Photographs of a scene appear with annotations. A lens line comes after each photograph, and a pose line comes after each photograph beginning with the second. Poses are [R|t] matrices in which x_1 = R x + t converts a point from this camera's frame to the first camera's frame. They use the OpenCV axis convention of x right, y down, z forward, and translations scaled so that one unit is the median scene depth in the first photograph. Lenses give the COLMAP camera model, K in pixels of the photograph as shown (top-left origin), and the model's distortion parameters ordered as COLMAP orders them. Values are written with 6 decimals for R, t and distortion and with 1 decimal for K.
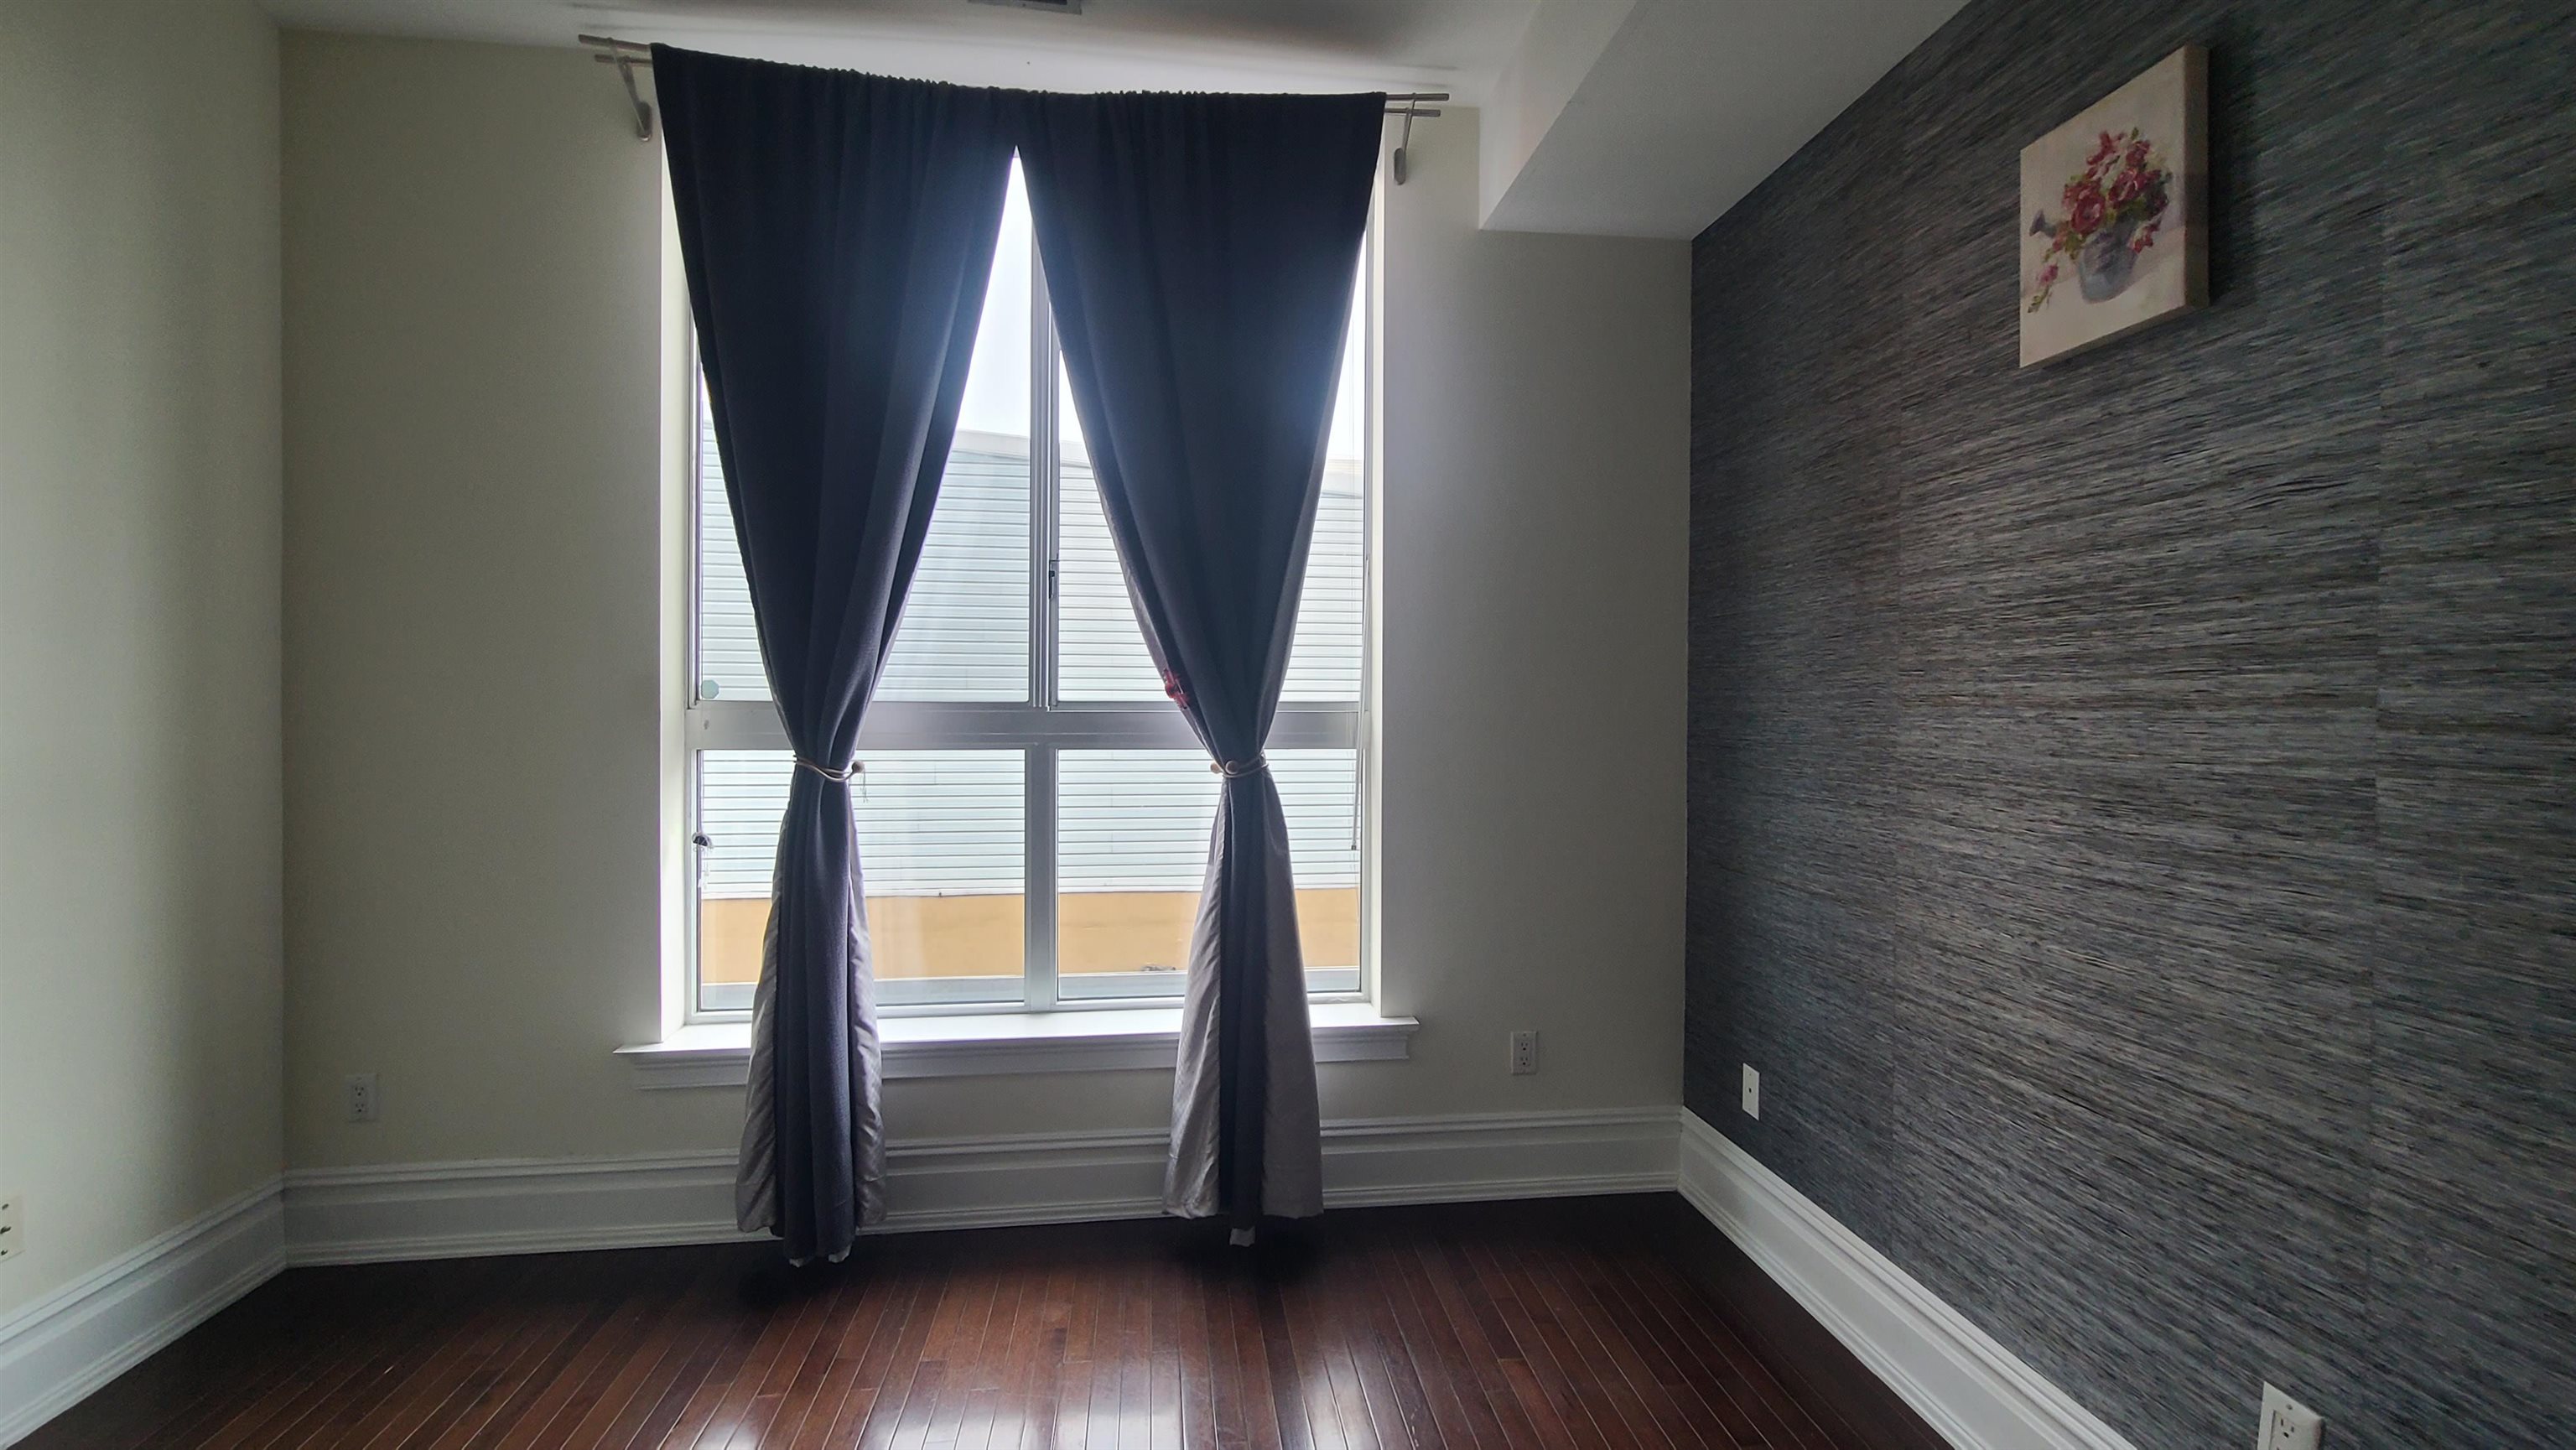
lens RADIAL K [[1048.2, 0, 1273.1], [0, 1048.2, 711.1], [0, 0, 1]] dist [-0.004386, -0.000850]
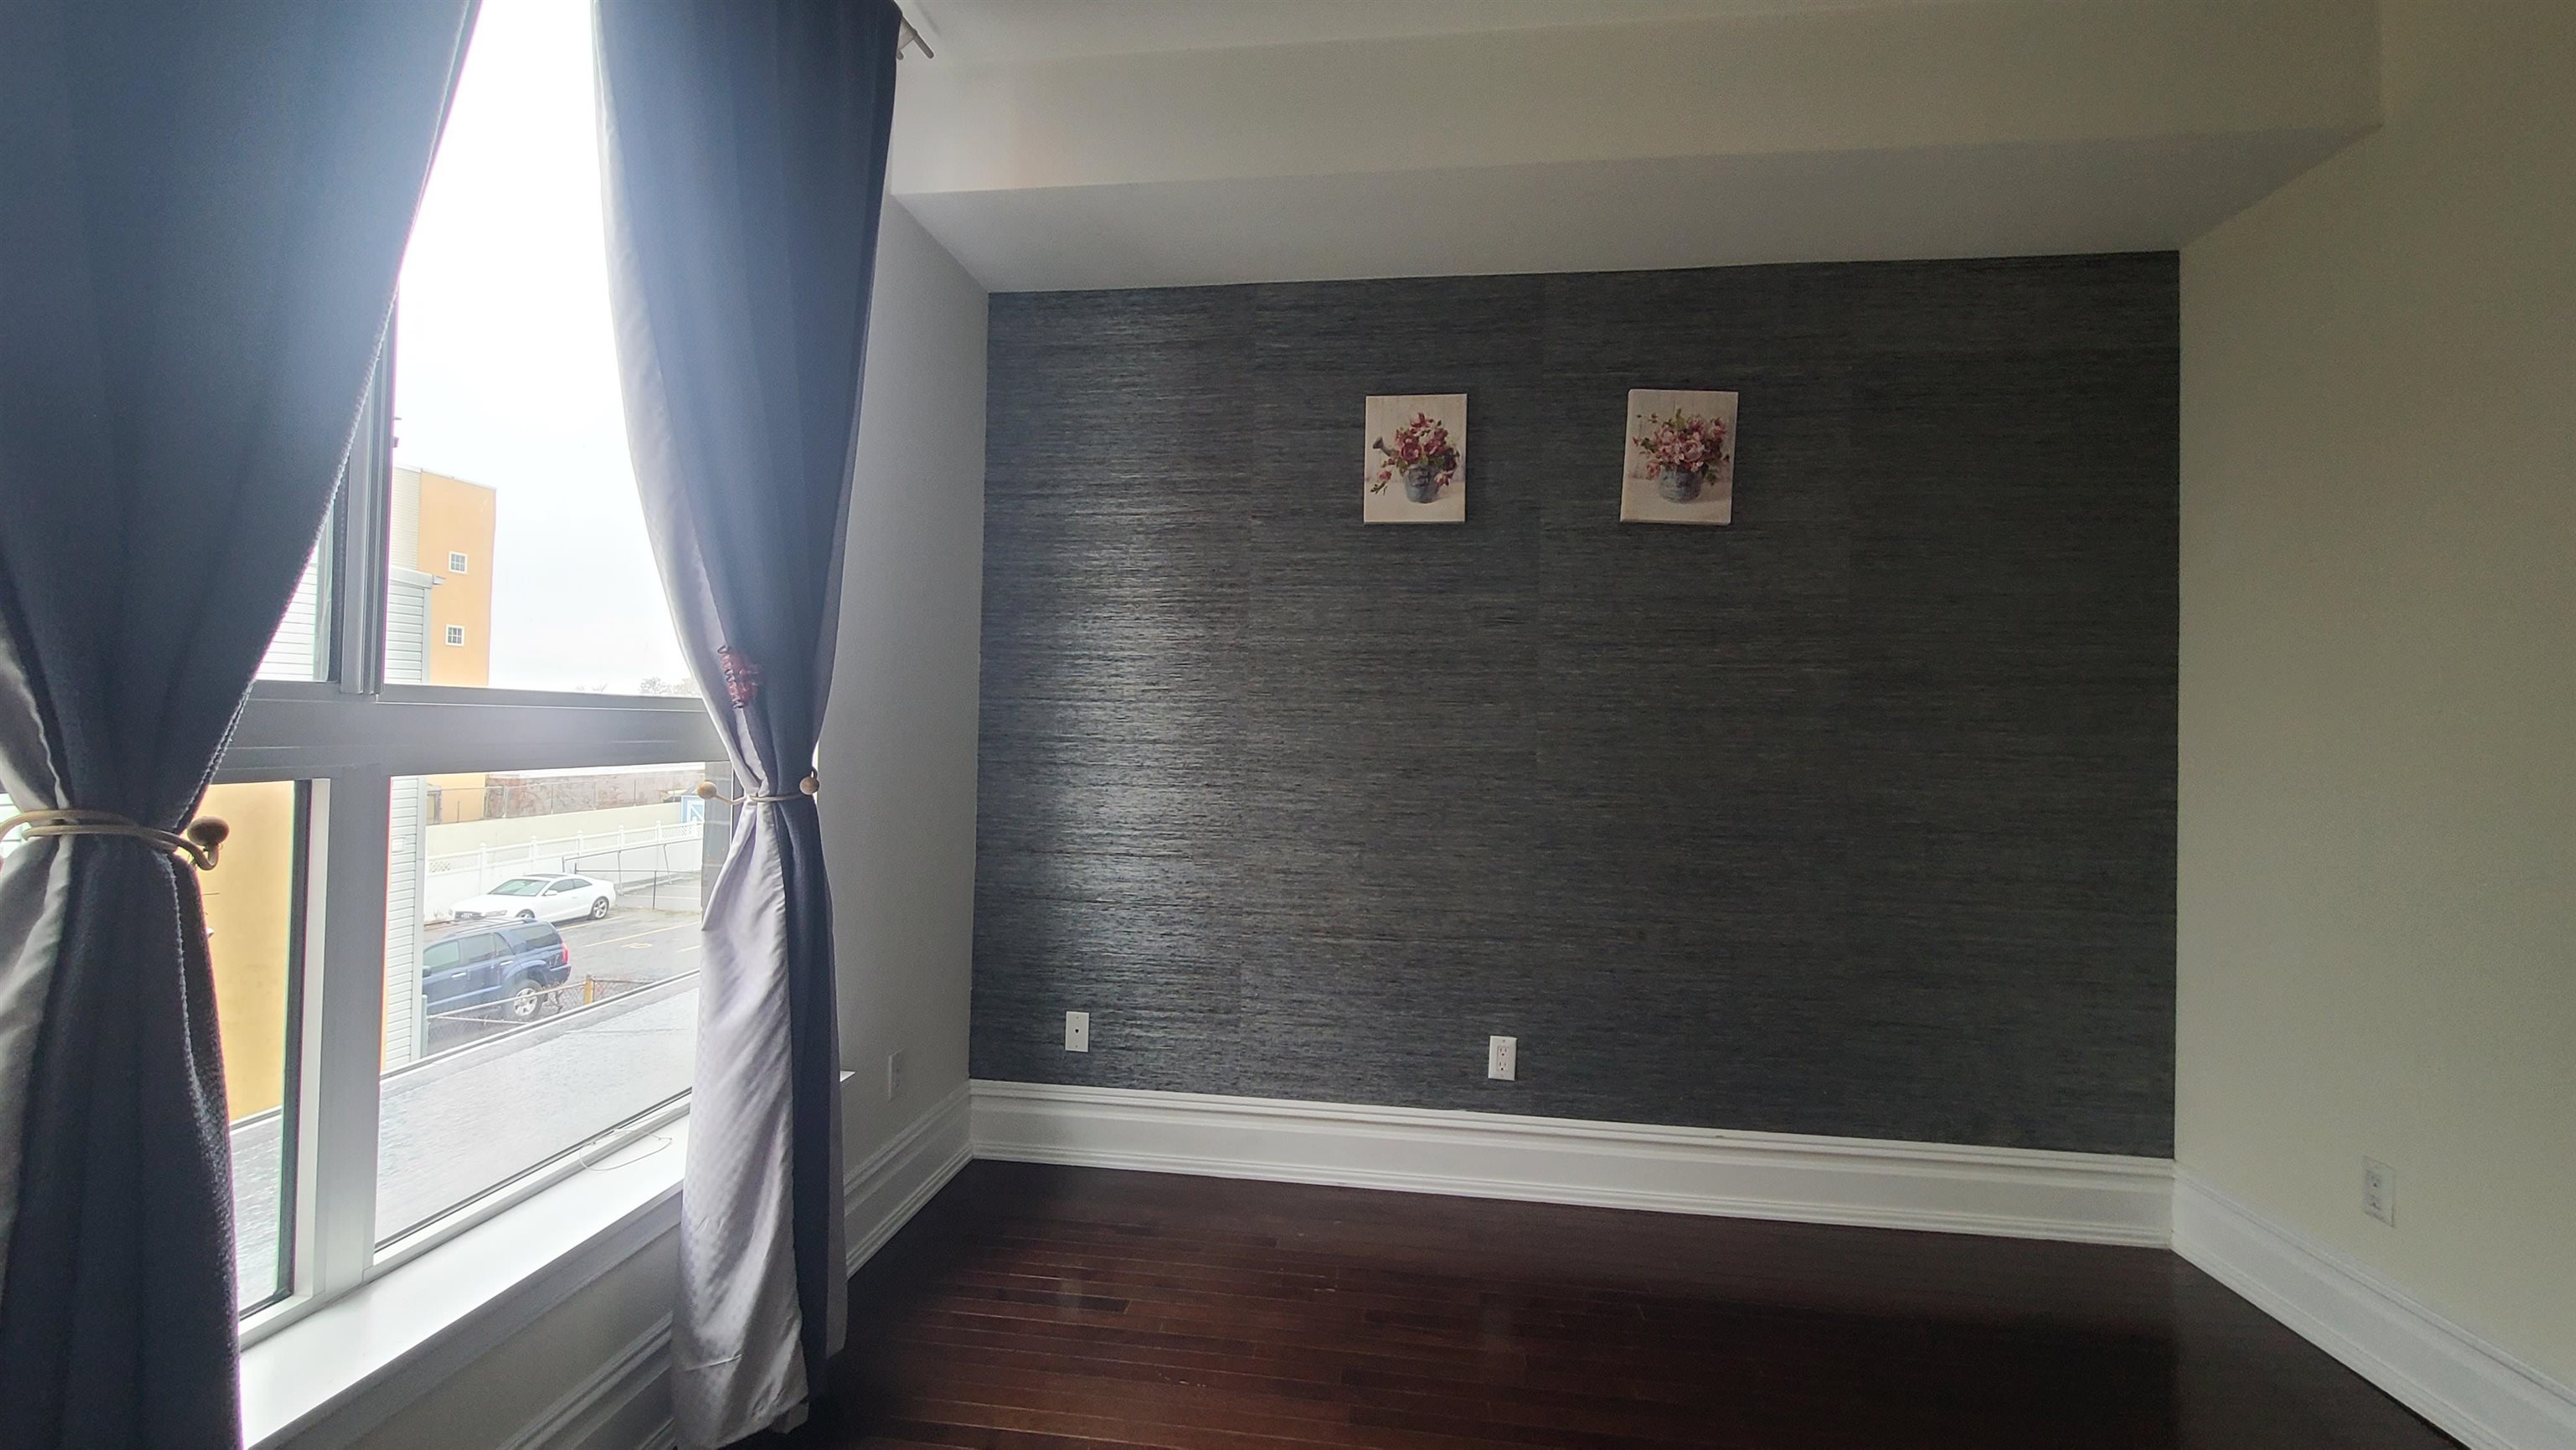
lens RADIAL K [[1048.2, 0, 1267.9], [0, 1048.2, 711.0], [0, 0, 1]] dist [-0.004386, -0.000850]
pose [[0.250952, 0.017087, 0.967849, -0.948074], [-0.010825, 0.999831, -0.014845, 0.010724], [-0.967939, -0.006751, 0.251095, 0.685291]]
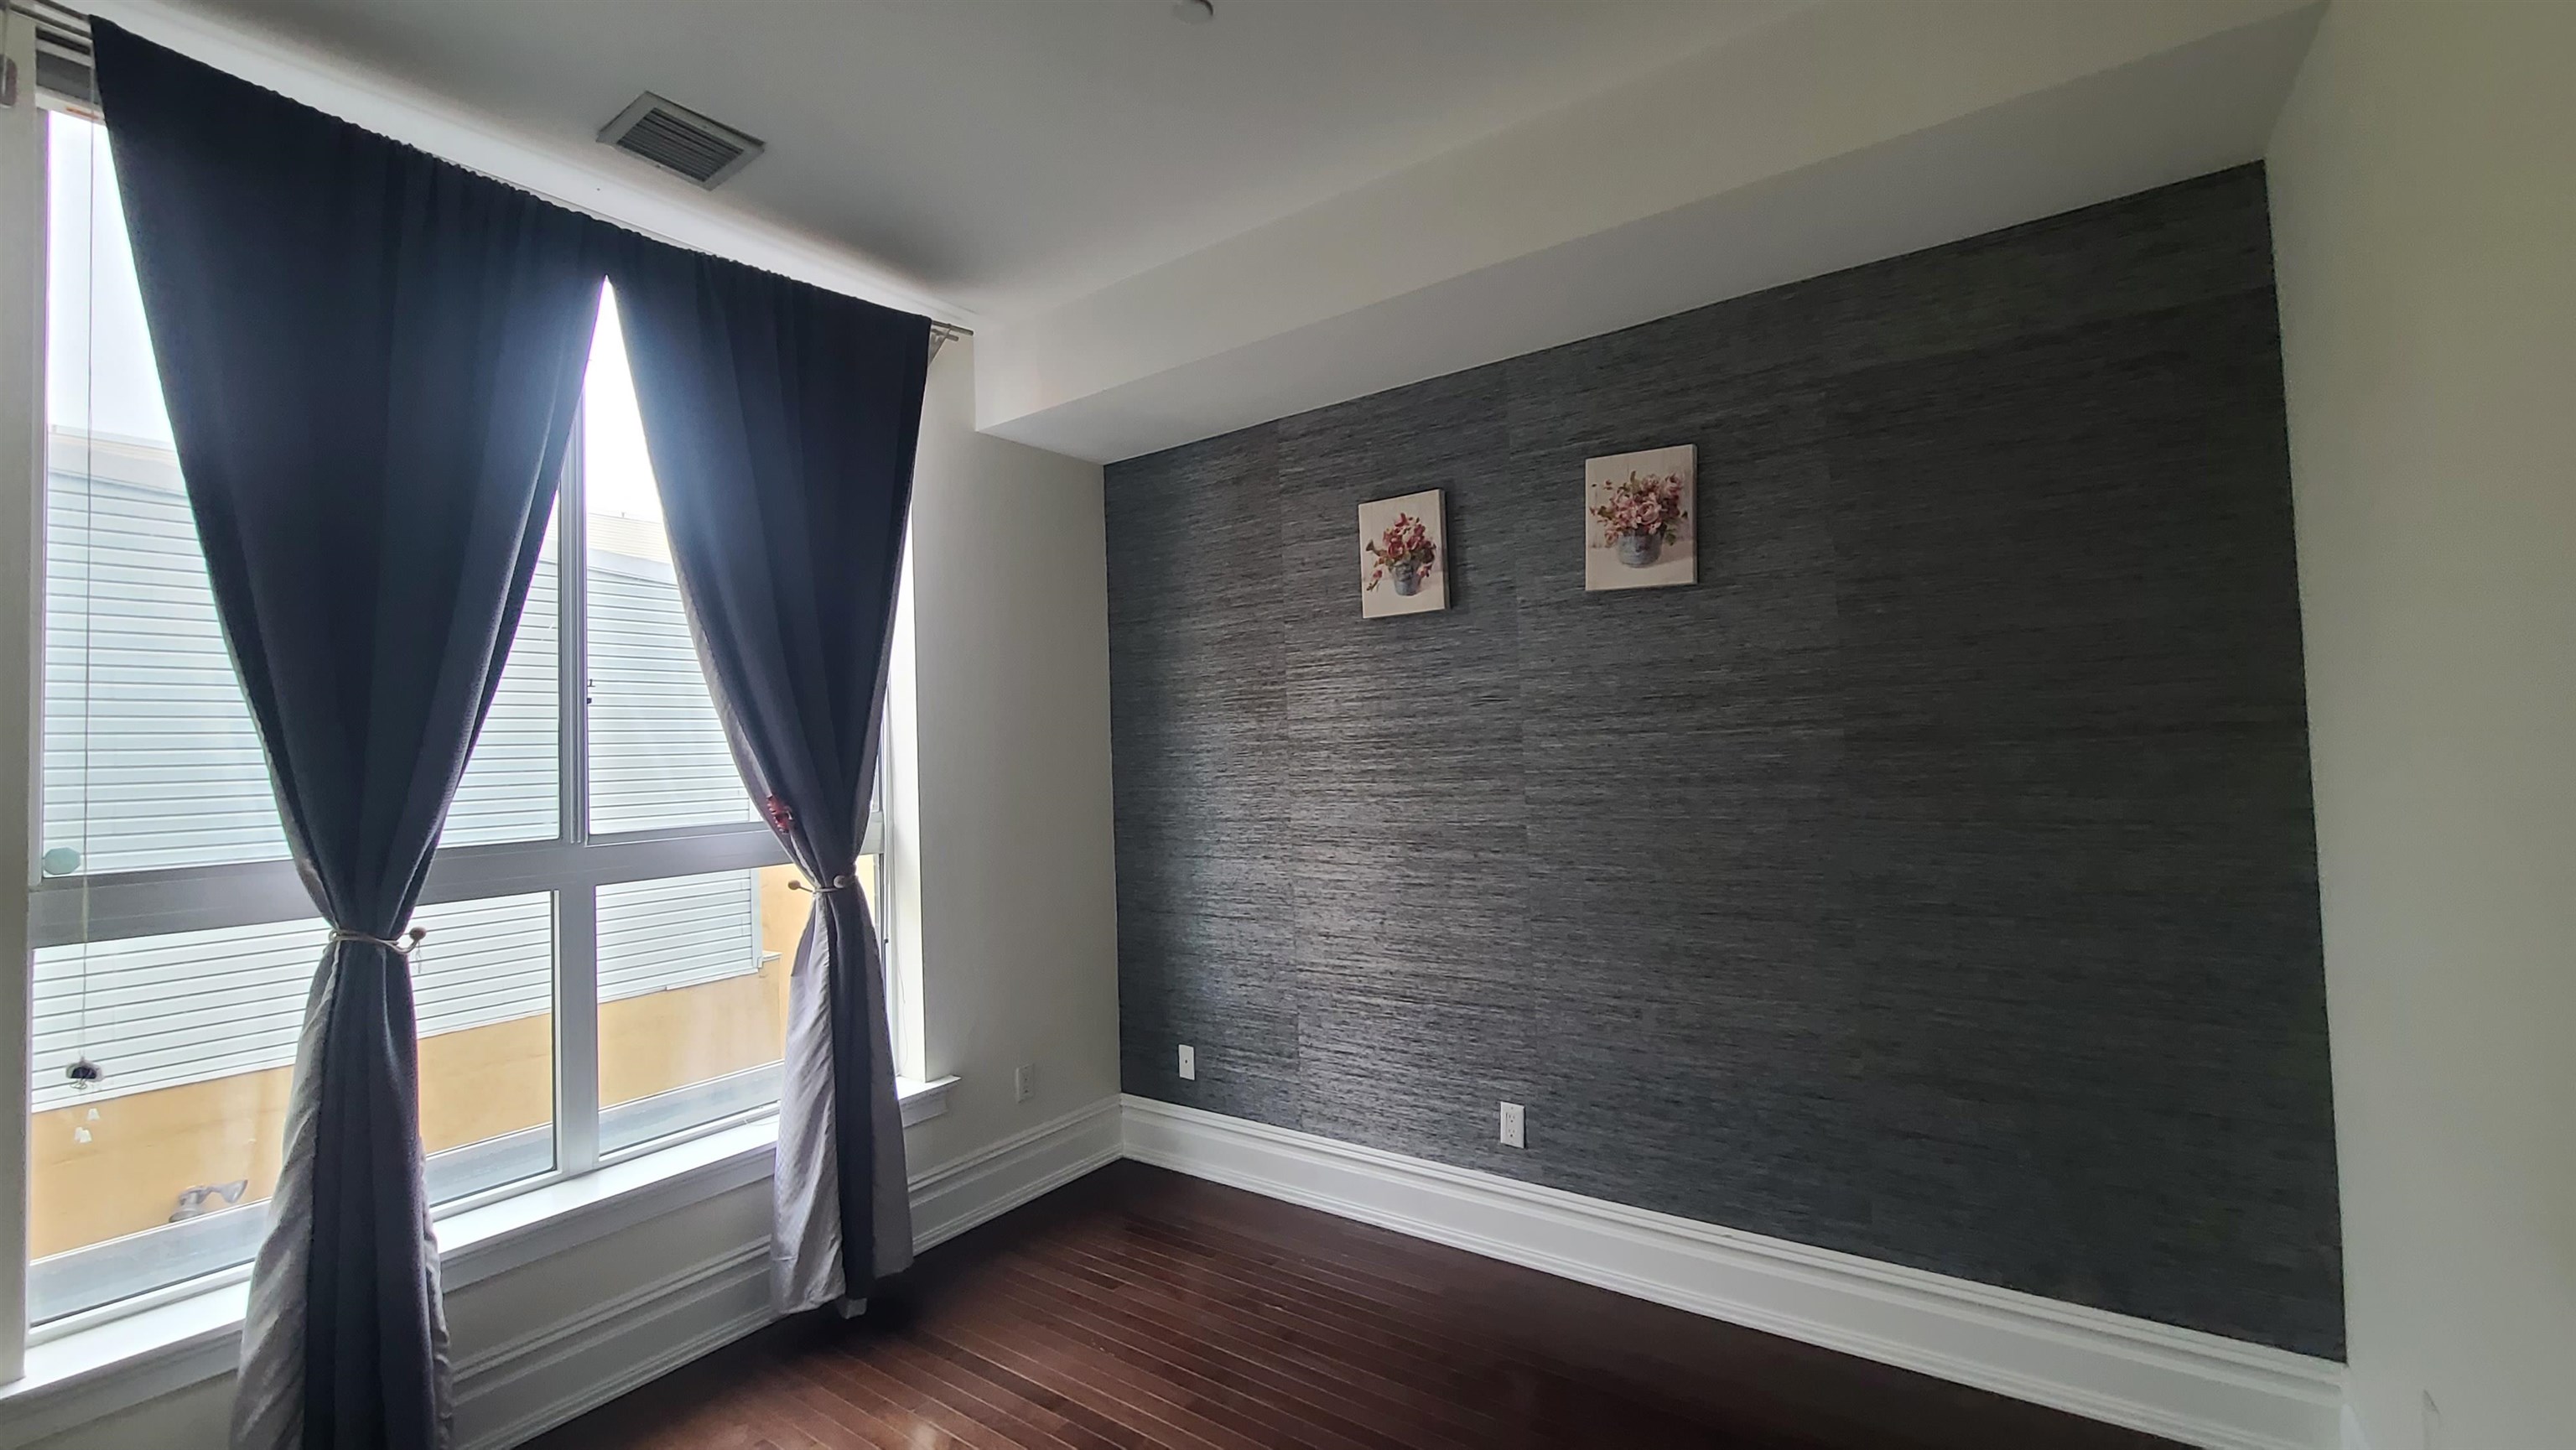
lens RADIAL K [[1048.2, 0, 1265.8], [0, 1048.2, 710.7], [0, 0, 1]] dist [-0.004386, -0.000850]
pose [[0.679852, -0.000225, 0.733350, -0.764862], [0.045061, 0.998123, -0.041467, -0.085598], [-0.731964, 0.061237, 0.678586, -0.144693]]
